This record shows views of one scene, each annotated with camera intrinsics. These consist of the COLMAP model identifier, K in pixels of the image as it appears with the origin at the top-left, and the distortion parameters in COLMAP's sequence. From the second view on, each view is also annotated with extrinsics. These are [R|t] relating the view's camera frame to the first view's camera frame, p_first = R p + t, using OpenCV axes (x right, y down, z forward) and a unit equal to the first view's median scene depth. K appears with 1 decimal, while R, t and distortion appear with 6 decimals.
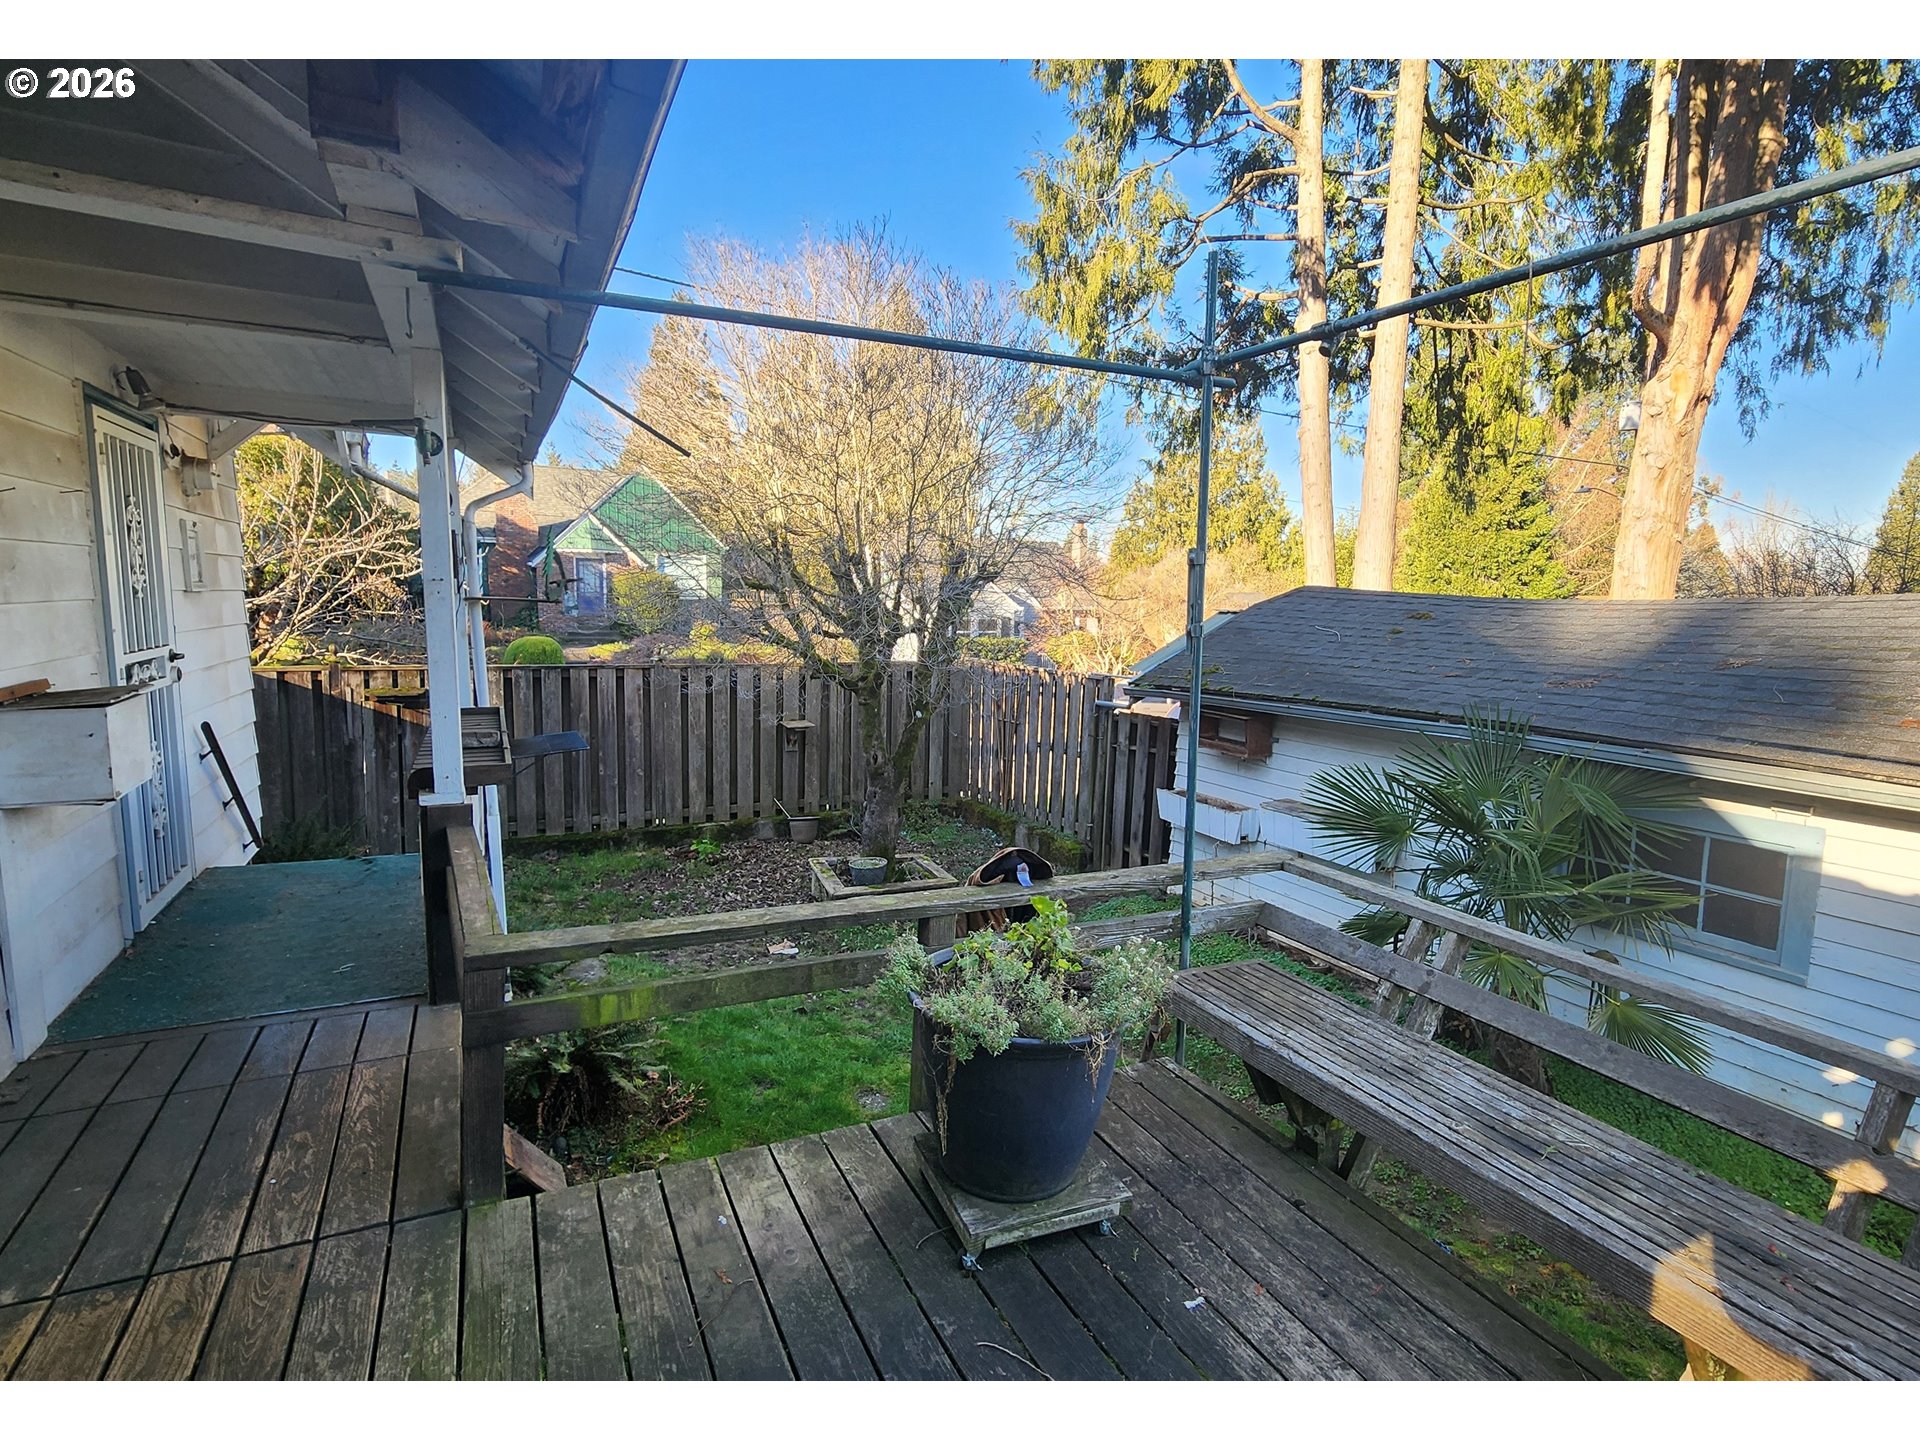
lens RADIAL K [[944.0, 0, 962.8], [0, 944.0, 718.6], [0, 0, 1]] dist [0.003054, 0.000170]
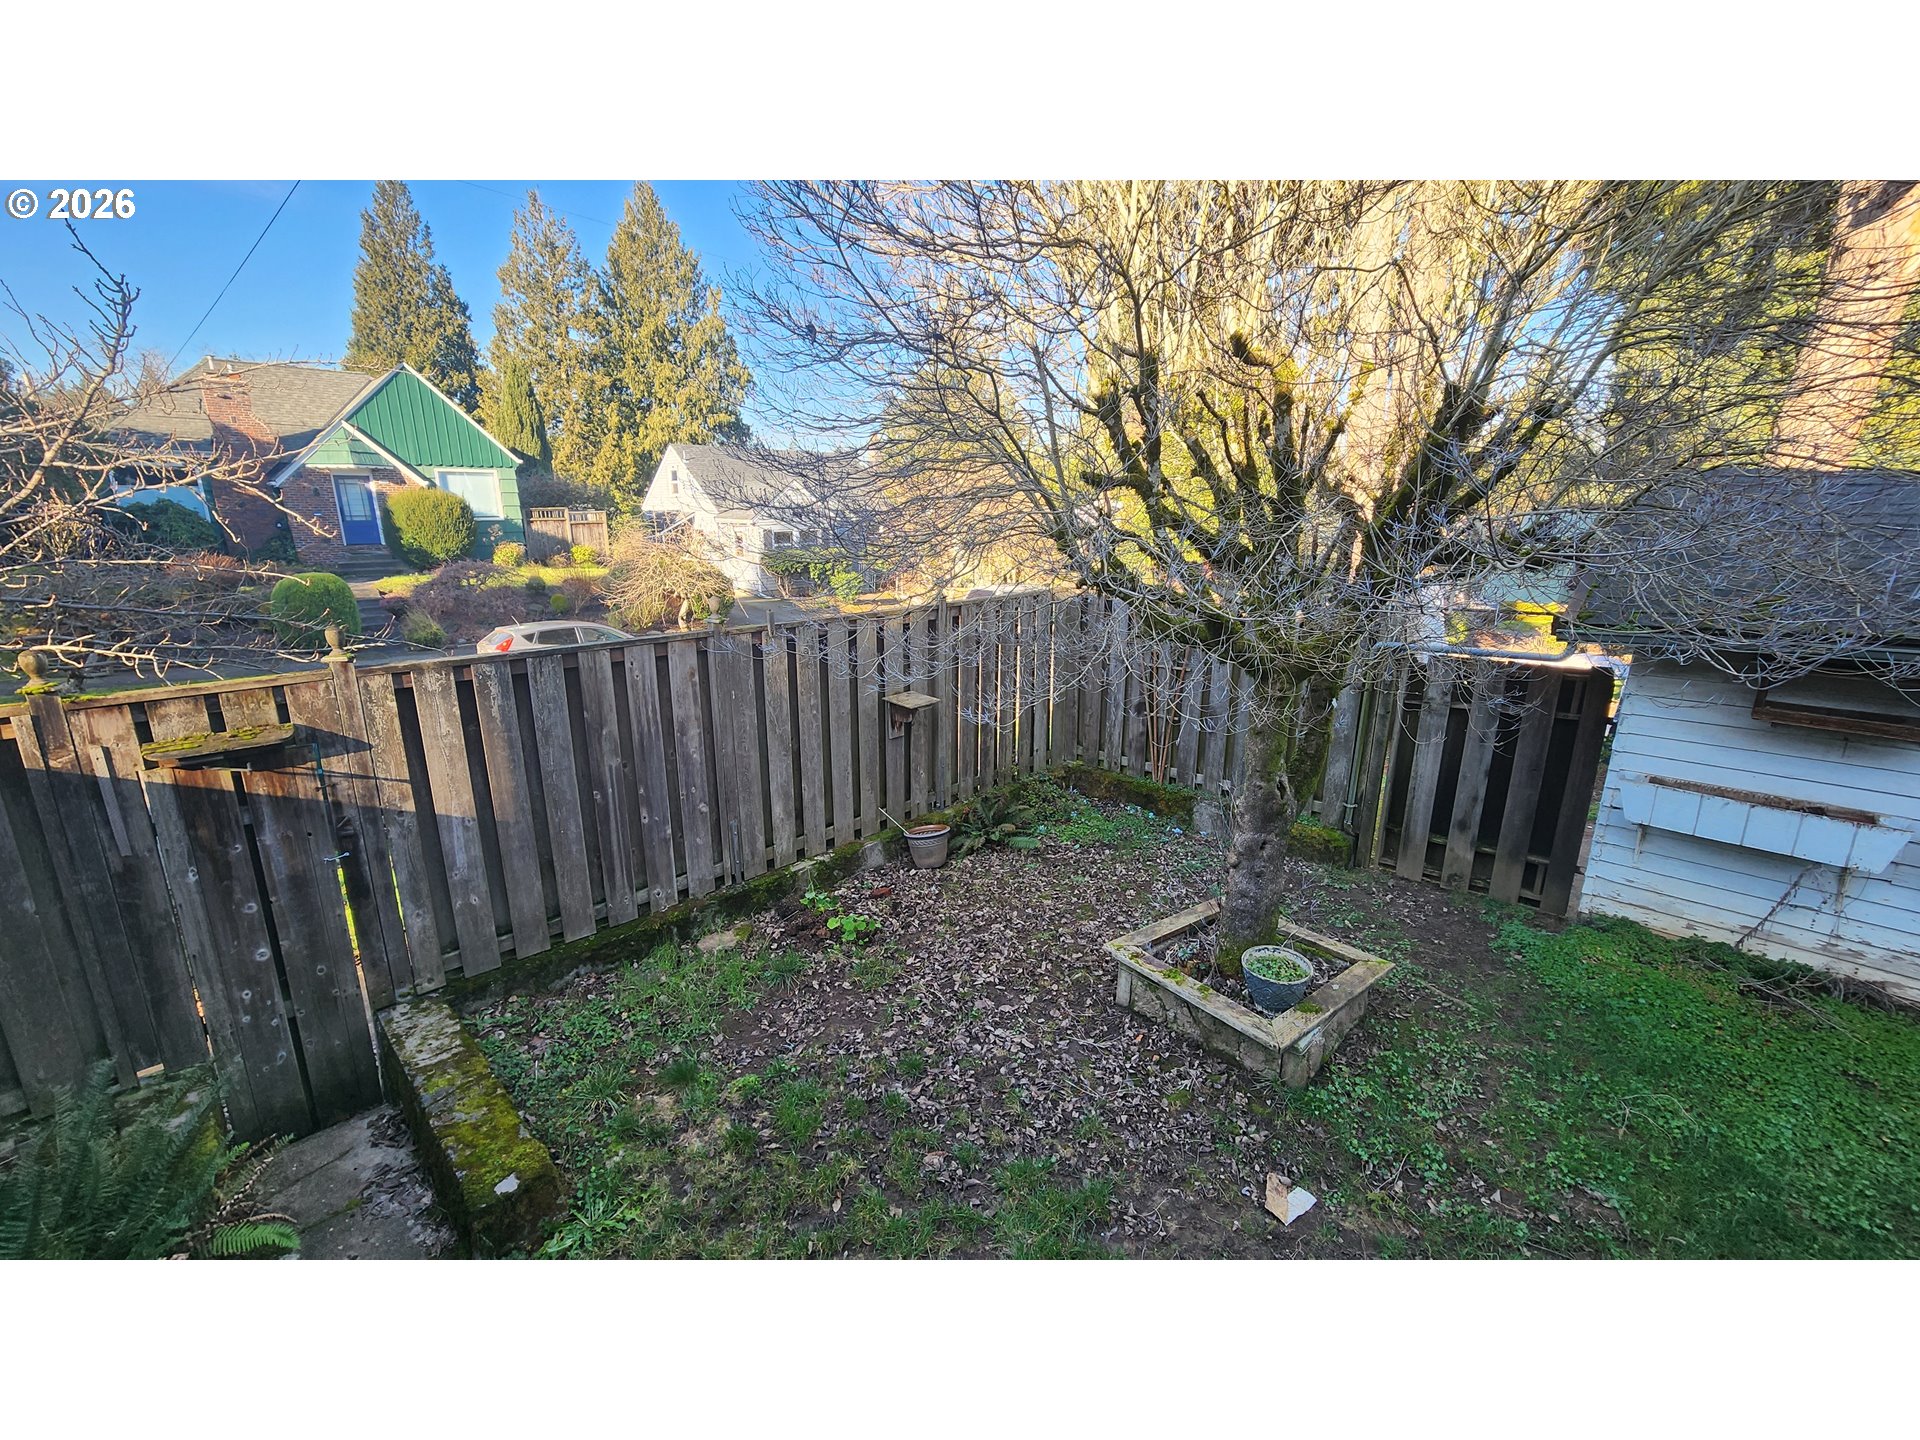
lens RADIAL K [[794.1, 0, 953.5], [0, 794.1, 726.9], [0, 0, 1]] dist [-0.001167, 0.000119]
pose [[0.957823, -0.102736, 0.268365, -0.324305], [0.063862, 0.986655, 0.149781, -0.062947], [-0.280172, -0.126326, 0.951602, 0.477652]]
